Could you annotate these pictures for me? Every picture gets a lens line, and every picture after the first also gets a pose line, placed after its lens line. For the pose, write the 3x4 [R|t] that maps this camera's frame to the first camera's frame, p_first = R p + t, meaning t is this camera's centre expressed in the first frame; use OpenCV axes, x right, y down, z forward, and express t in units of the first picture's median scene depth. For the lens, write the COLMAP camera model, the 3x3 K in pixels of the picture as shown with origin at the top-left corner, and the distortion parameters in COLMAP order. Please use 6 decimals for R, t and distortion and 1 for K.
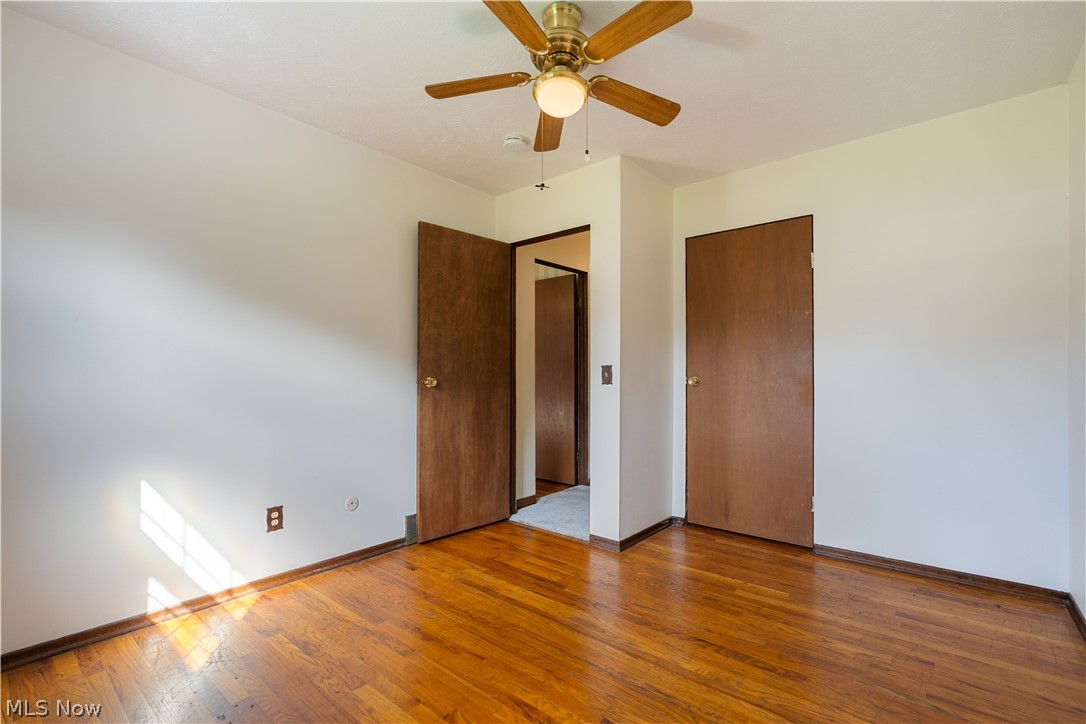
lens RADIAL K [[475.8, 0, 543.0], [0, 475.8, 362.0], [0, 0, 1]] dist [-0.002894, -0.000178]
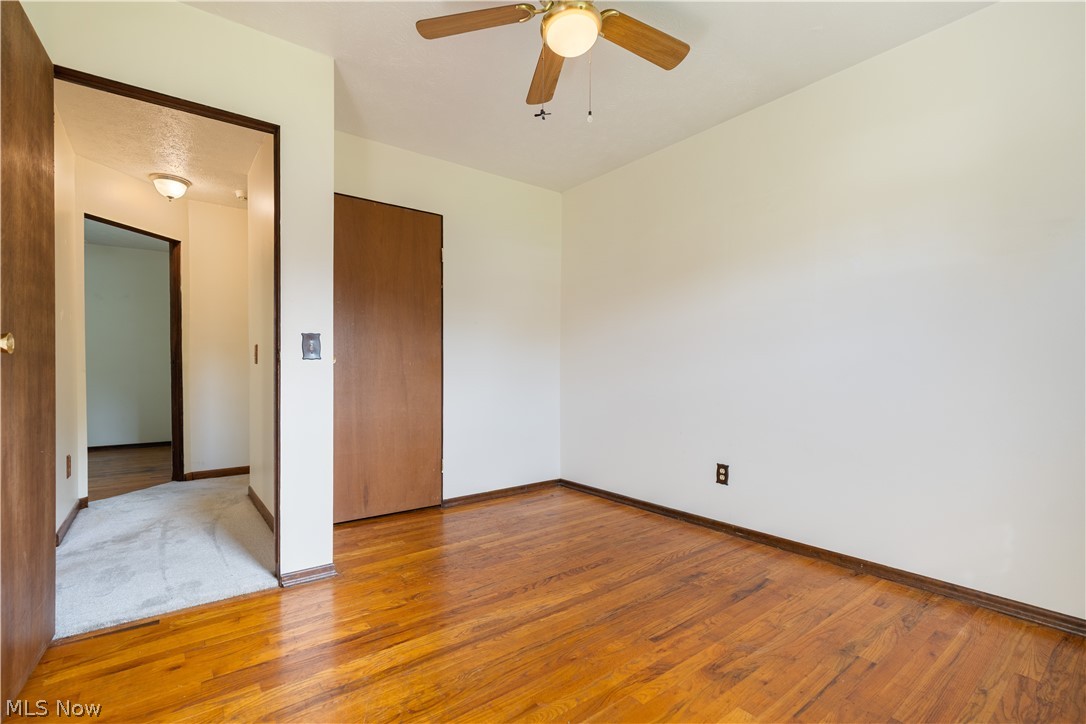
lens RADIAL K [[485.6, 0, 543.5], [0, 485.6, 364.1], [0, 0, 1]] dist [-0.002596, 0.000354]
pose [[0.234890, 0.010323, 0.971967, -0.651581], [-0.021264, 0.999759, -0.005479, 0.065667], [-0.971789, -0.019381, 0.235053, 0.608055]]
